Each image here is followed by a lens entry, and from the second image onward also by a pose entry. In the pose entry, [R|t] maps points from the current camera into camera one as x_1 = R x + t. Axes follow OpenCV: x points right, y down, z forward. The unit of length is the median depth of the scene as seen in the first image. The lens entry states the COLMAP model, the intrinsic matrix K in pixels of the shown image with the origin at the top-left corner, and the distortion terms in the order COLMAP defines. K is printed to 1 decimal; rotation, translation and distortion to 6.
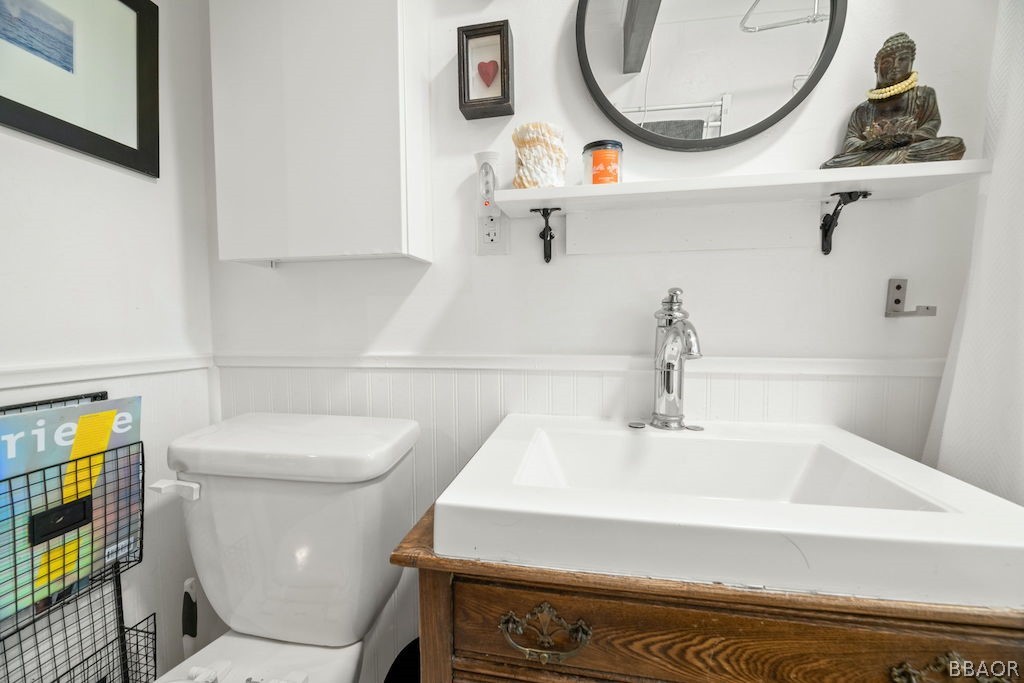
lens RADIAL K [[410.0, 0, 511.7], [0, 410.0, 345.0], [0, 0, 1]] dist [-0.013160, -0.000229]
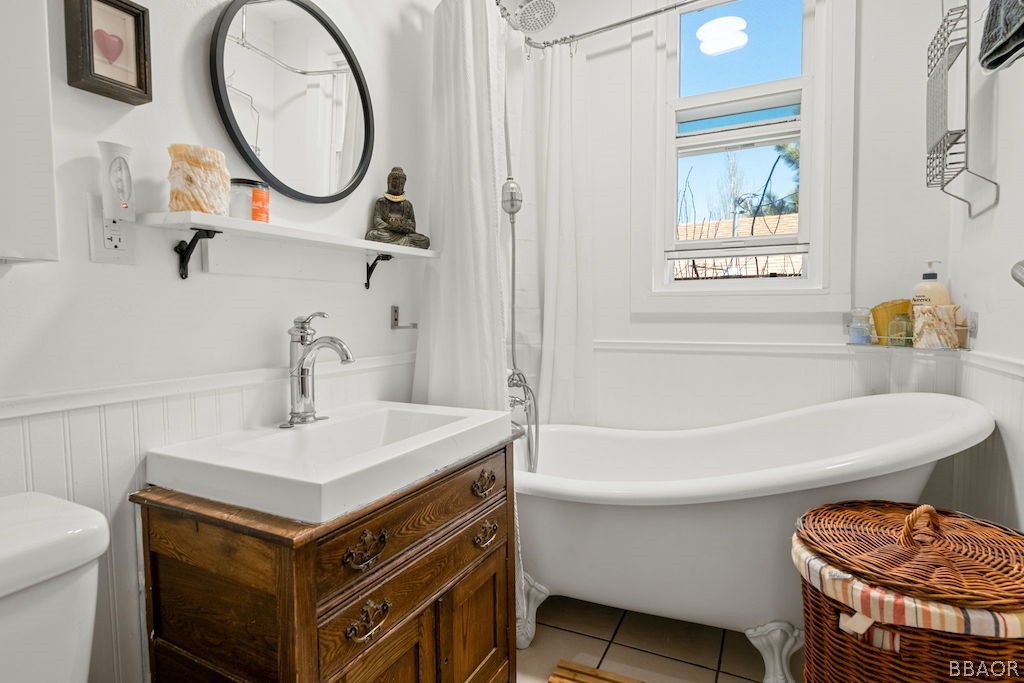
lens RADIAL K [[482.7, 0, 524.5], [0, 482.7, 344.5], [0, 0, 1]] dist [-0.015733, -0.000868]
pose [[0.272199, -0.052130, 0.960828, -0.871649], [0.062518, 0.997380, 0.036402, -0.048453], [-0.960208, 0.050160, 0.274745, -0.052151]]
